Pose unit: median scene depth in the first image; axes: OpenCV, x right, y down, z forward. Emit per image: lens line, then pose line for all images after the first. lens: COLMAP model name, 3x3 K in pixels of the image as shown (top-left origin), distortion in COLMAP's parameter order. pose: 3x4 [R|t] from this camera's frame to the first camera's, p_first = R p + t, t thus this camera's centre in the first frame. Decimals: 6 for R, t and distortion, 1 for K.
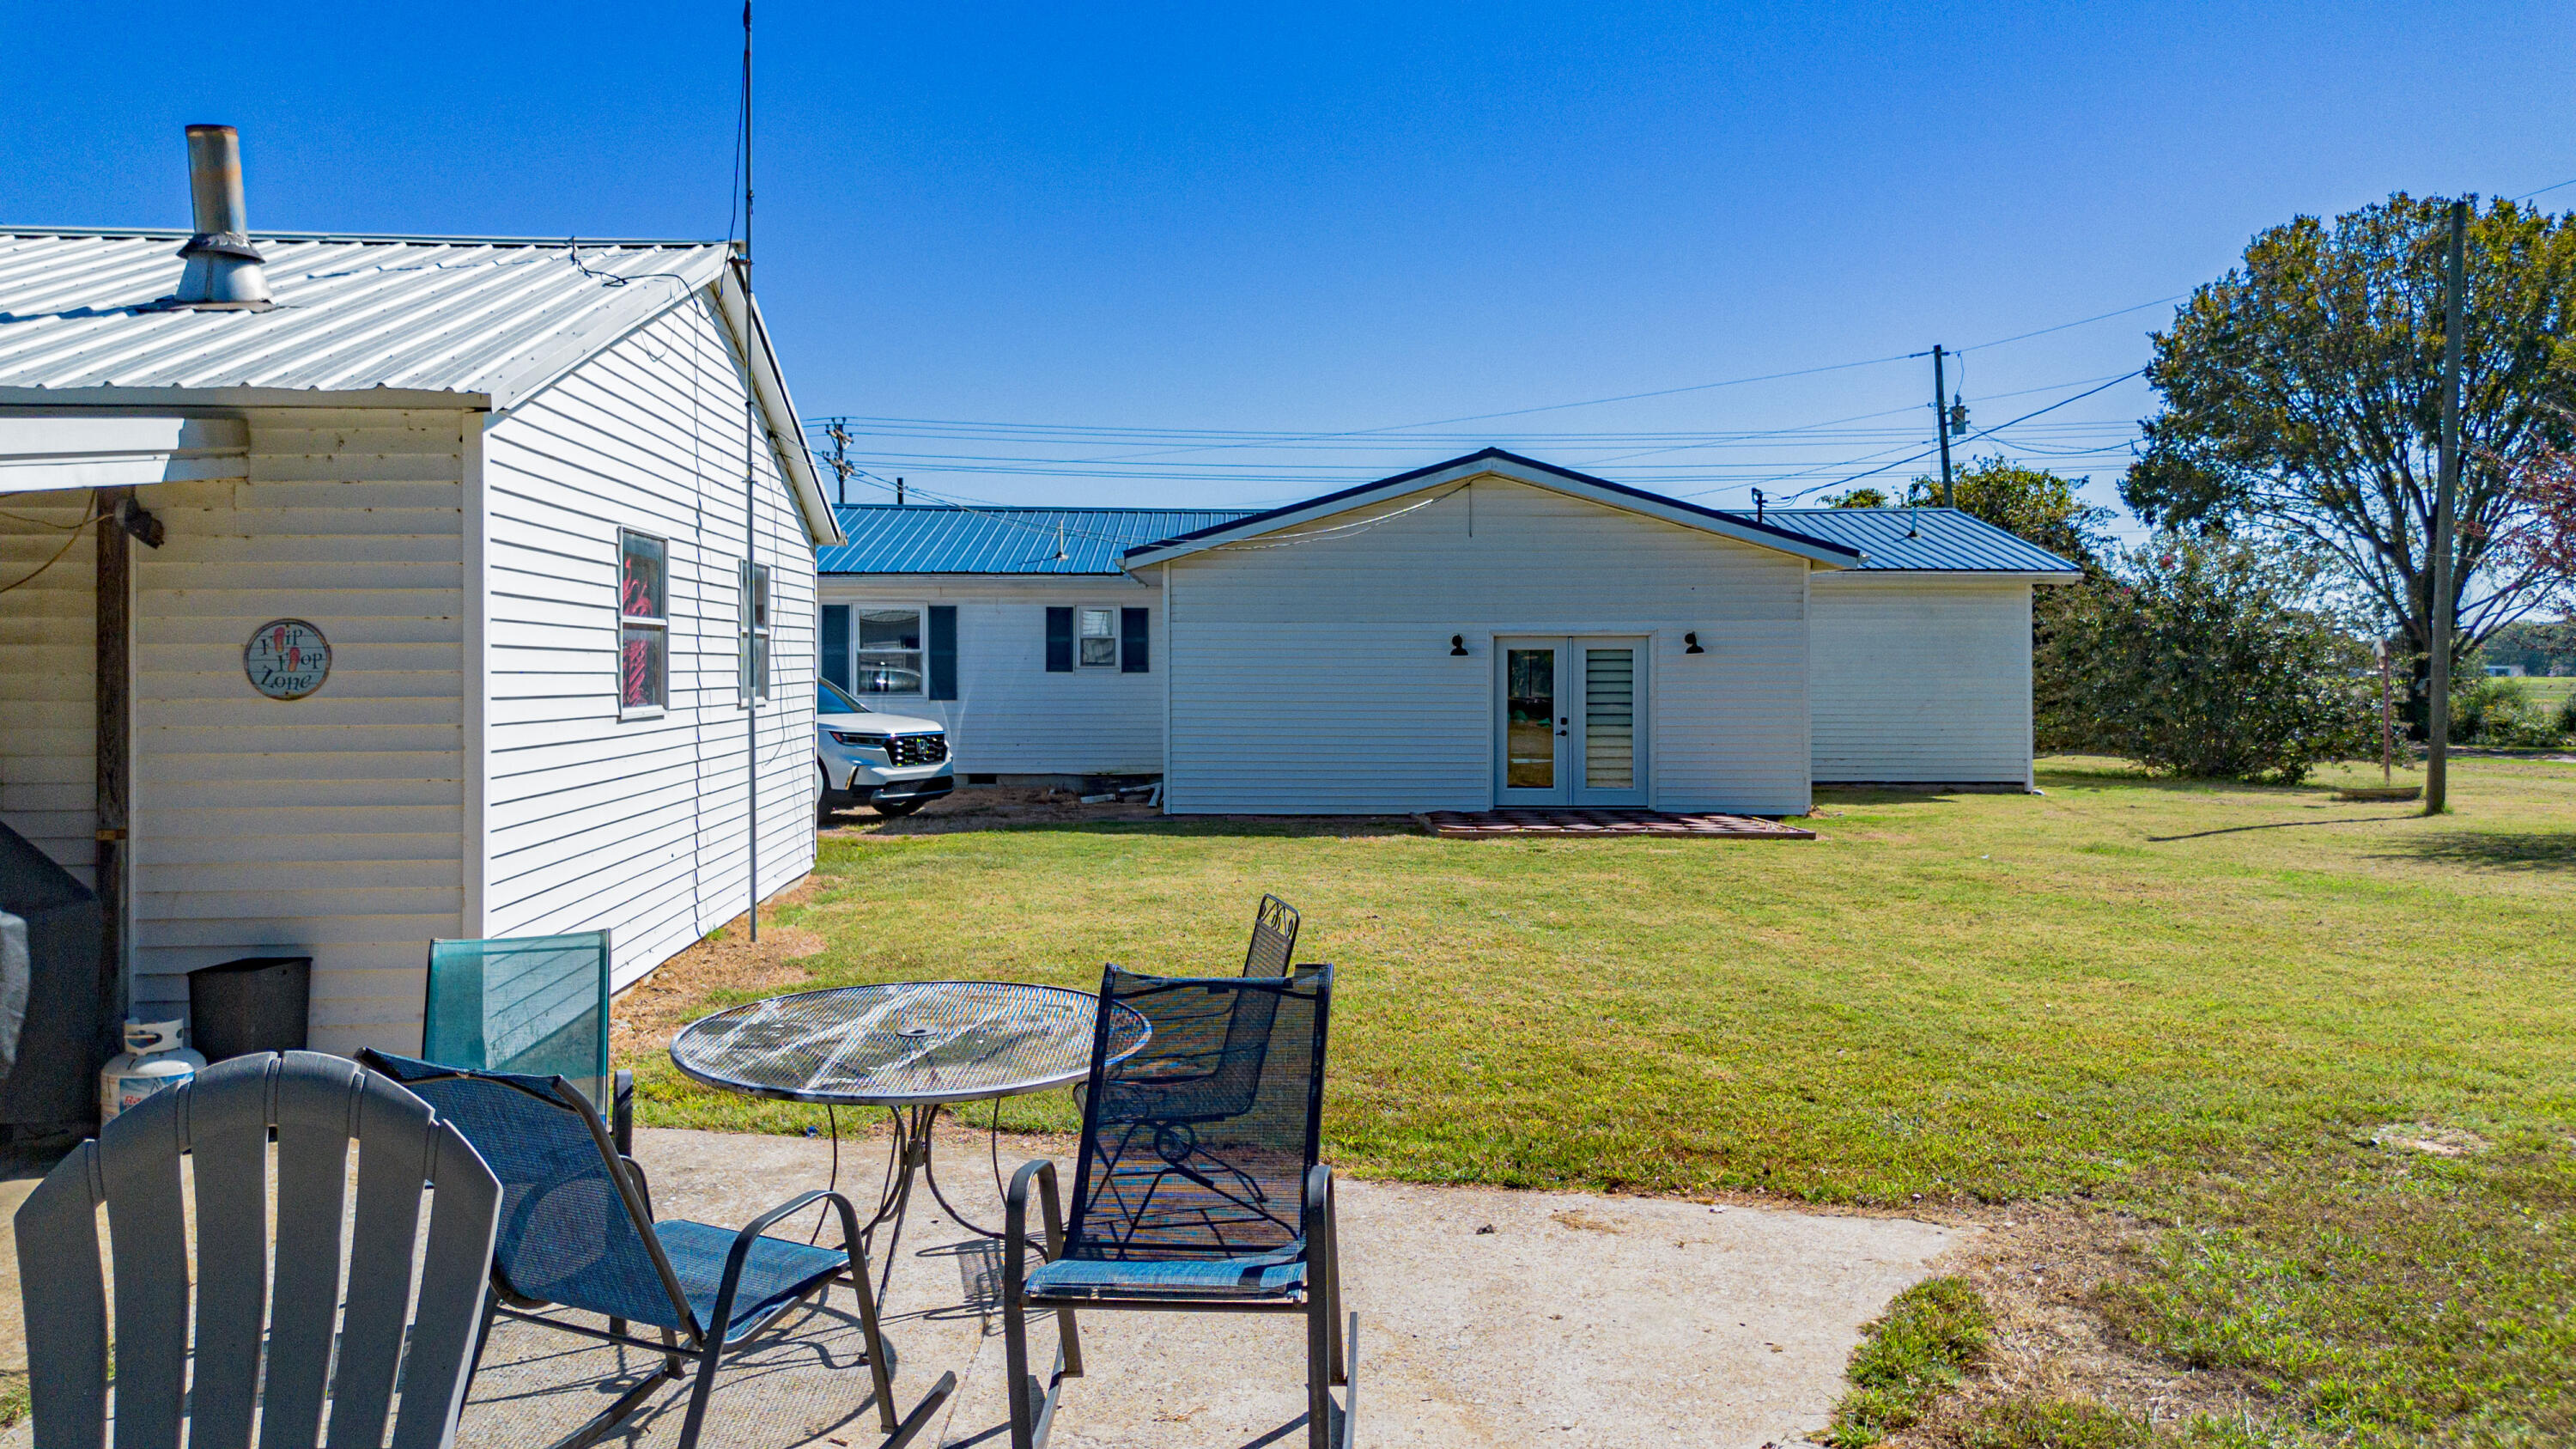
lens RADIAL K [[1819.6, 0, 1294.2], [0, 1819.6, 725.5], [0, 0, 1]] dist [0.018175, -0.014022]
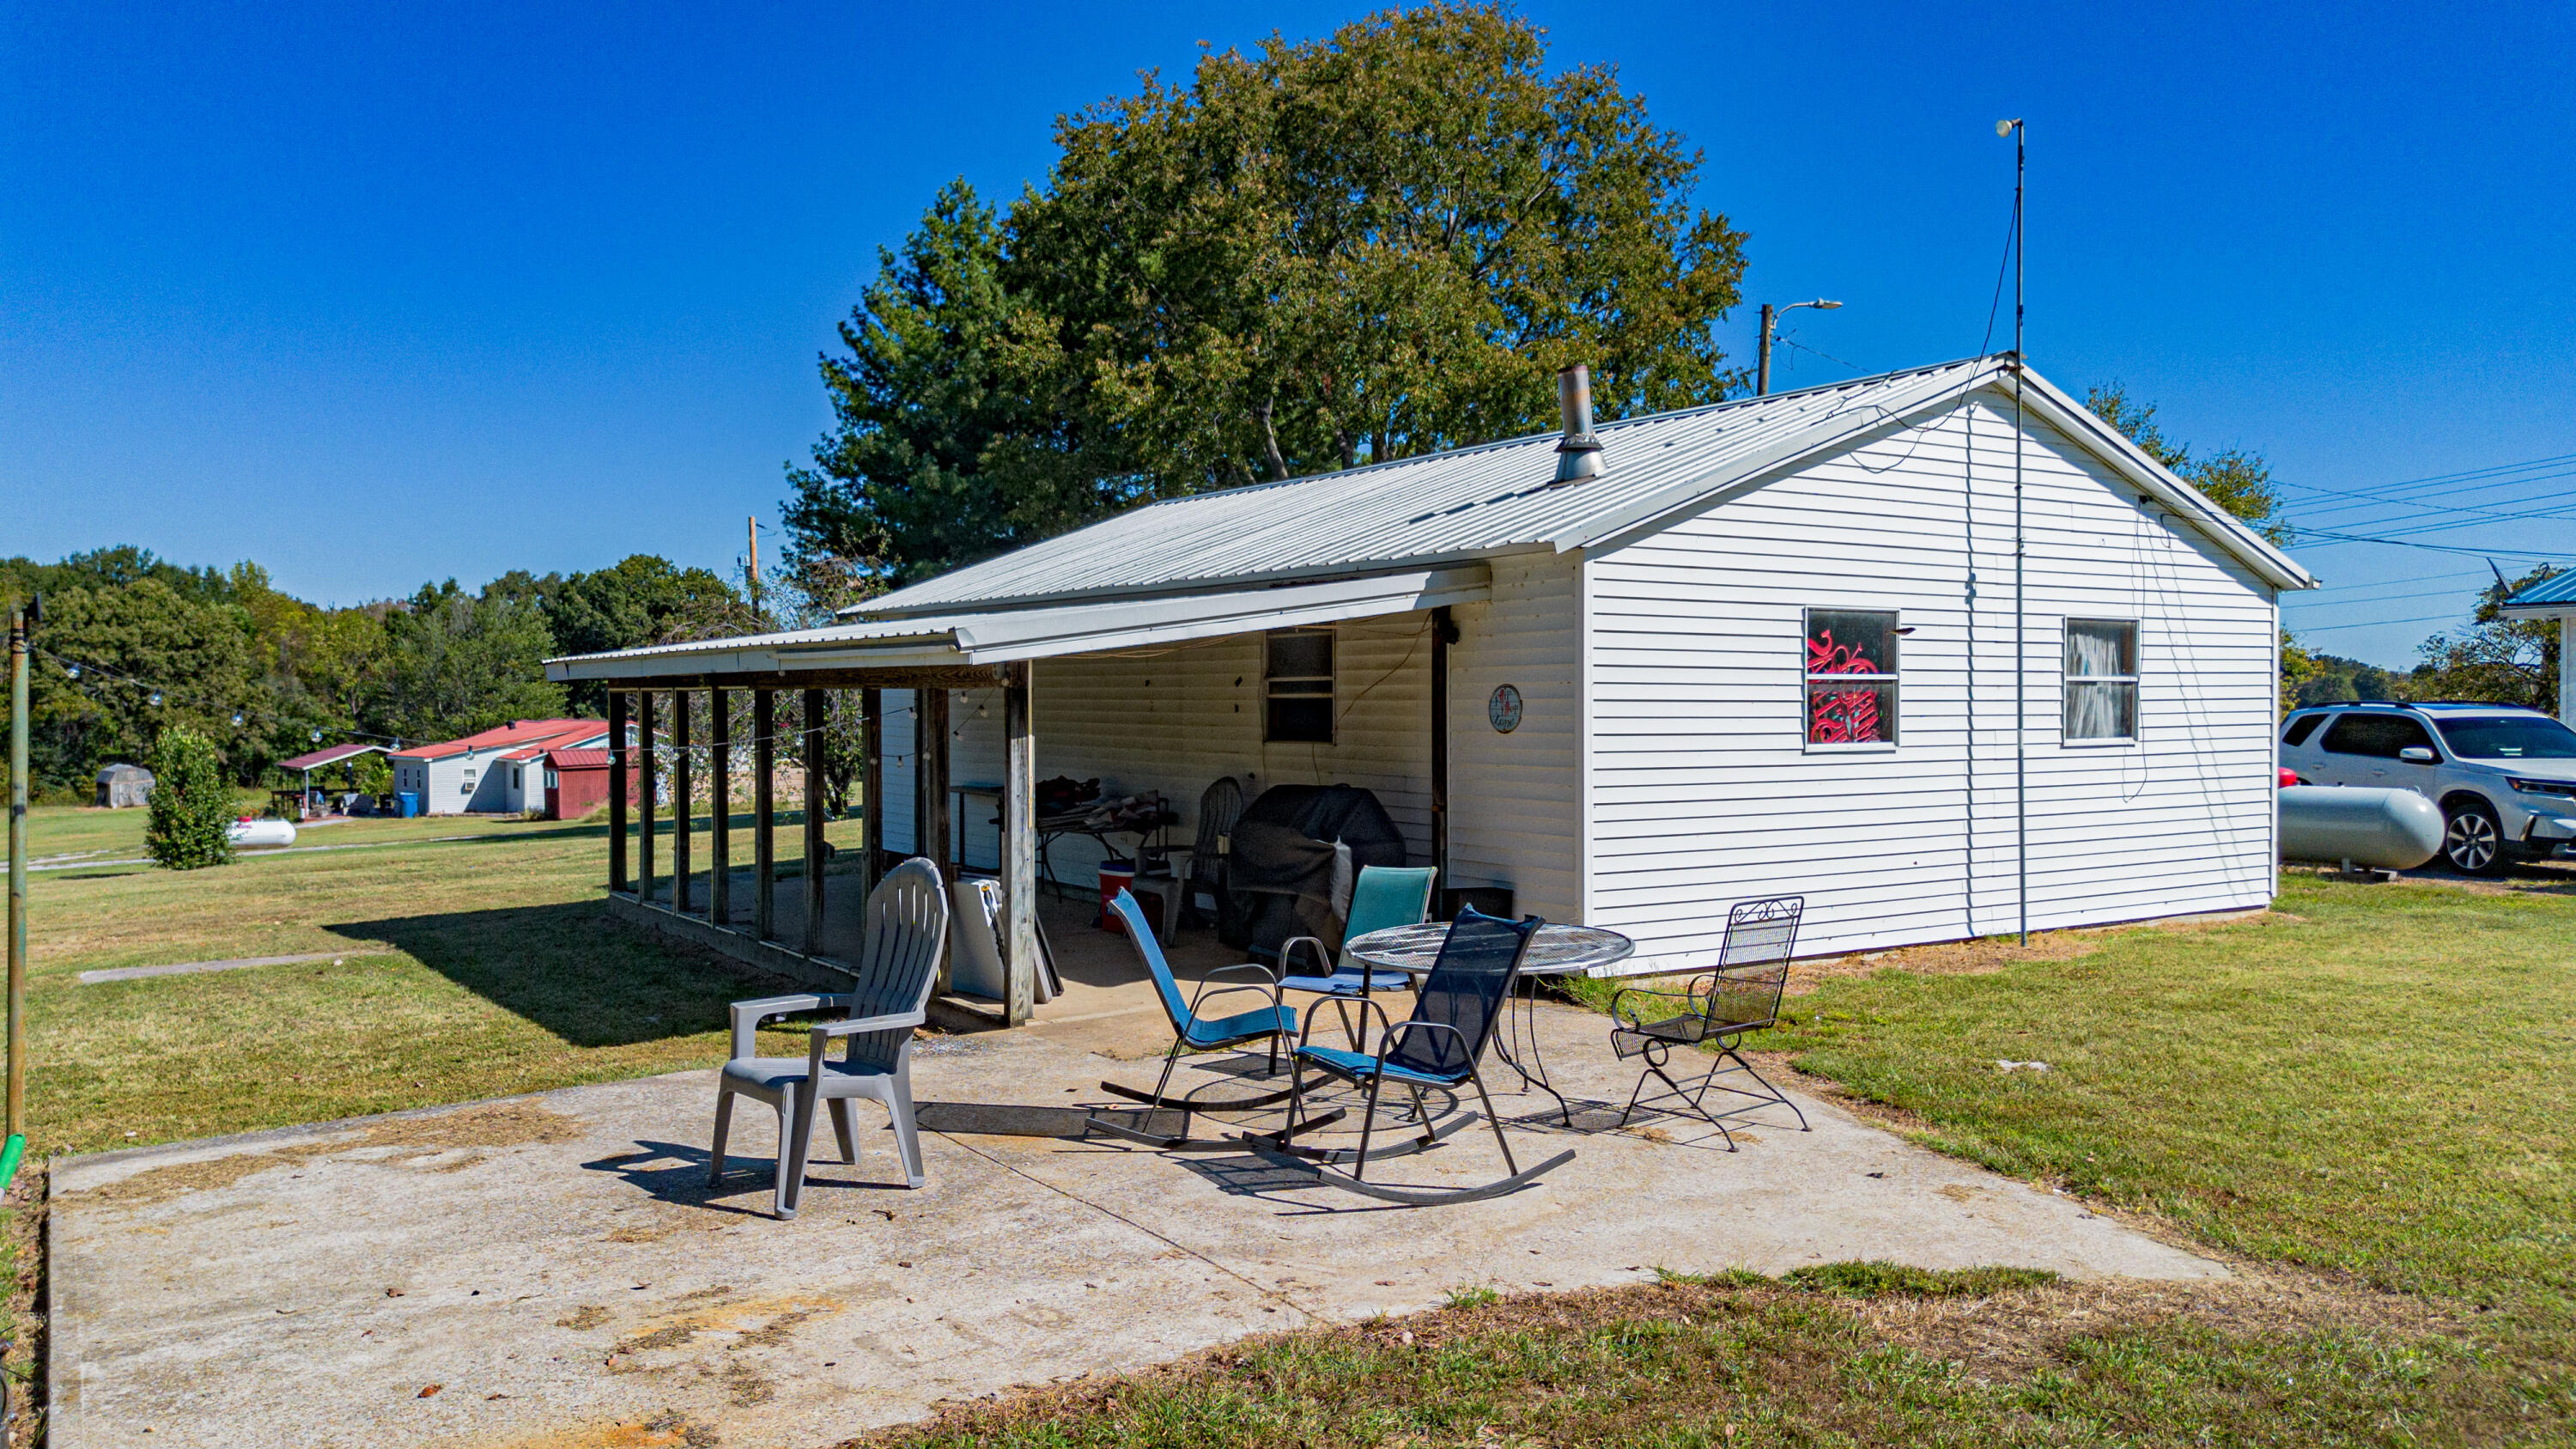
lens RADIAL K [[1819.6, 0, 1303.6], [0, 1819.6, 709.5], [0, 0, 1]] dist [0.018175, -0.014022]
pose [[0.513160, 0.008166, -0.858254, 0.630764], [-0.029676, 0.999526, -0.008234, -0.013890], [0.857780, 0.029695, 0.513159, 0.005248]]
